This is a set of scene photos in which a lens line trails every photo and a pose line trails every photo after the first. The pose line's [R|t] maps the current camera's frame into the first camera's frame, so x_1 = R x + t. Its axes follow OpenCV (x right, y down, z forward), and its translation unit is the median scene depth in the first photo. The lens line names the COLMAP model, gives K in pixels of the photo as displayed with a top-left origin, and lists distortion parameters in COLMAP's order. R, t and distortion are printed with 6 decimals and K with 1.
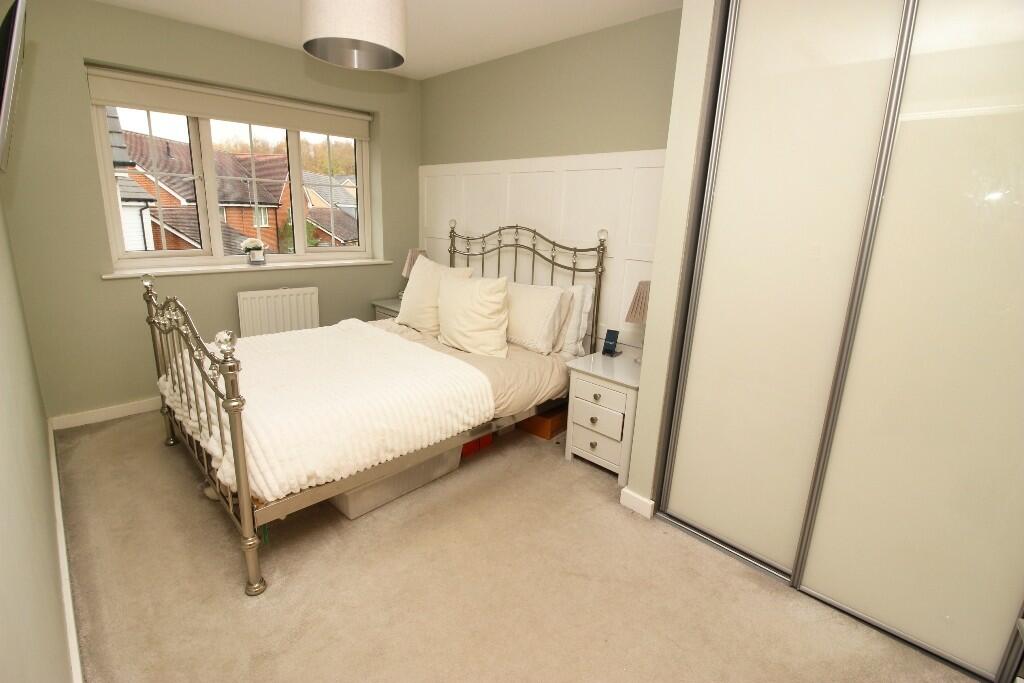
lens RADIAL K [[476.3, 0, 509.5], [0, 476.3, 338.0], [0, 0, 1]] dist [-0.019476, -0.003496]
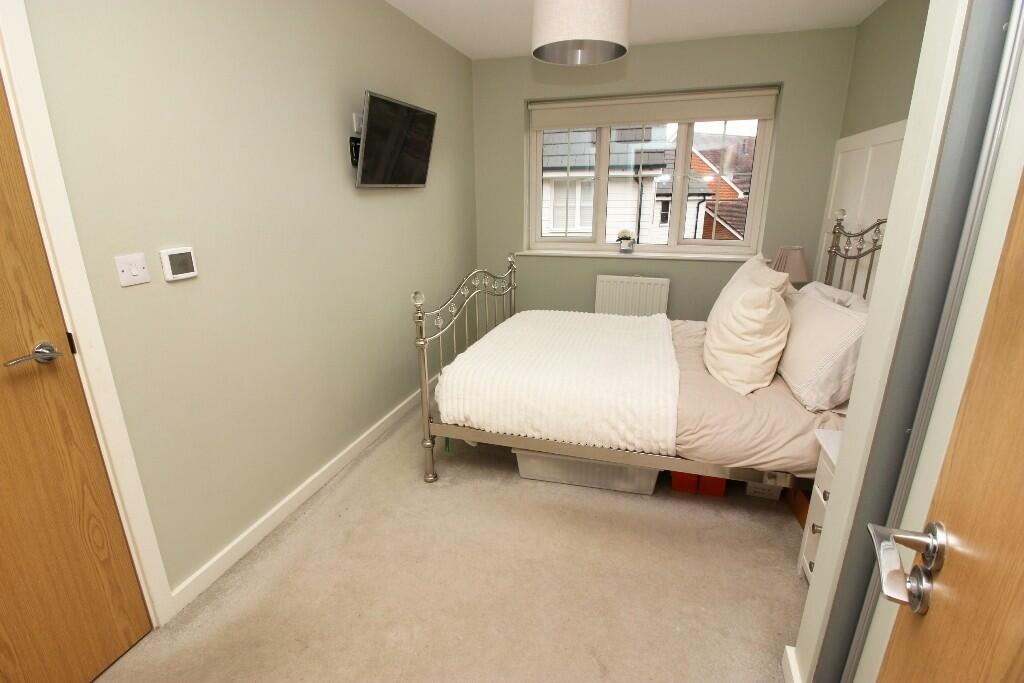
lens RADIAL K [[476.3, 0, 508.8], [0, 476.3, 342.3], [0, 0, 1]] dist [-0.019476, -0.003496]
pose [[0.446384, 0.219851, -0.867414, 0.447440], [-0.197037, 0.969707, 0.144380, -0.070916], [0.872879, 0.106464, 0.476180, 0.303500]]
